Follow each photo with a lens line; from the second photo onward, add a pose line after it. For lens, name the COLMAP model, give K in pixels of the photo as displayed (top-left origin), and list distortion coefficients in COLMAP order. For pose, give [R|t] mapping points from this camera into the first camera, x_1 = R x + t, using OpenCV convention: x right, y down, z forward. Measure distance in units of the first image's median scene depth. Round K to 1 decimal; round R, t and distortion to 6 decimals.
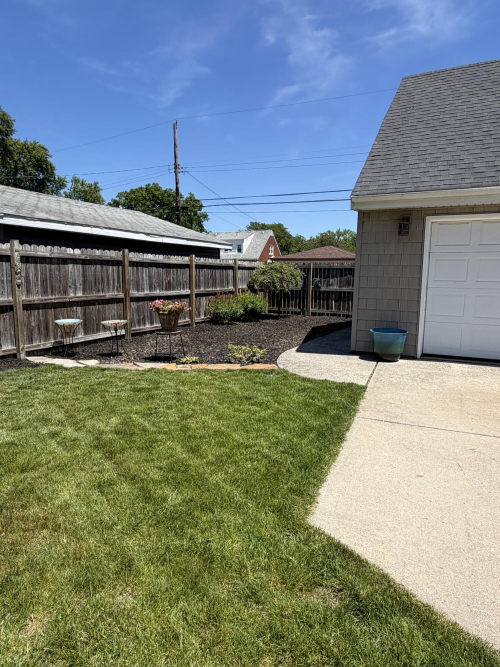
lens RADIAL K [[415.8, 0, 250.1], [0, 415.8, 334.9], [0, 0, 1]] dist [0.005312, -0.001620]
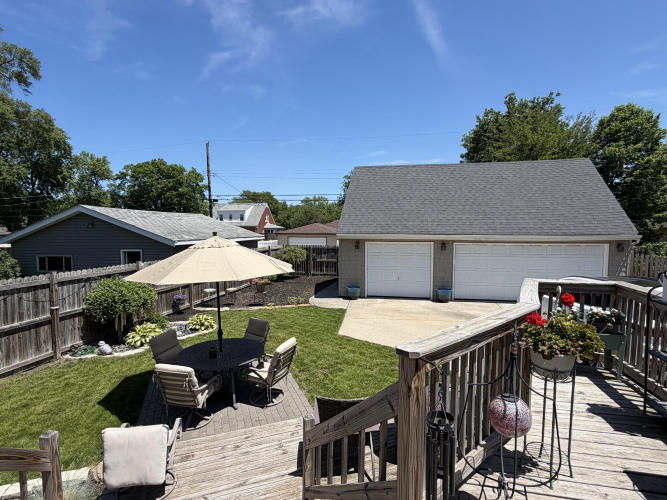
lens RADIAL K [[361.6, 0, 332.6], [0, 361.6, 252.5], [0, 0, 1]] dist [0.004662, 0.000542]
pose [[0.967036, -0.028503, 0.253041, -0.250377], [0.048116, 0.996268, -0.071661, -0.051334], [-0.250054, 0.081474, 0.964798, -0.811537]]
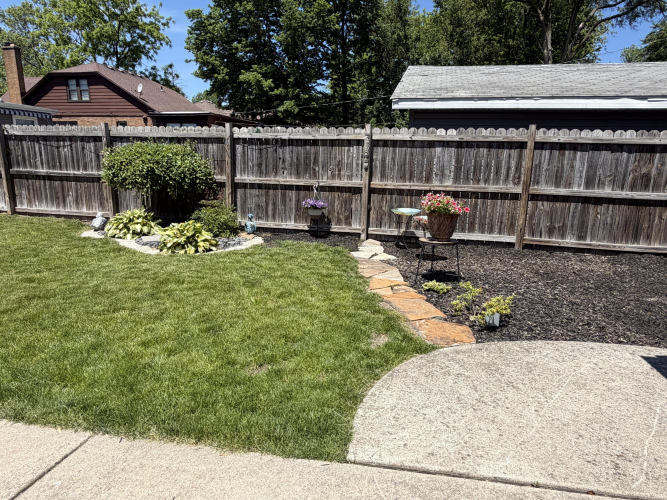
lens RADIAL K [[415.8, 0, 332.4], [0, 415.8, 250.6], [0, 0, 1]] dist [0.005312, -0.001620]
pose [[0.231669, 0.209539, -0.949959, 0.349519], [-0.160375, 0.971391, 0.175155, -0.069537], [0.959484, 0.111772, 0.258647, 0.524649]]
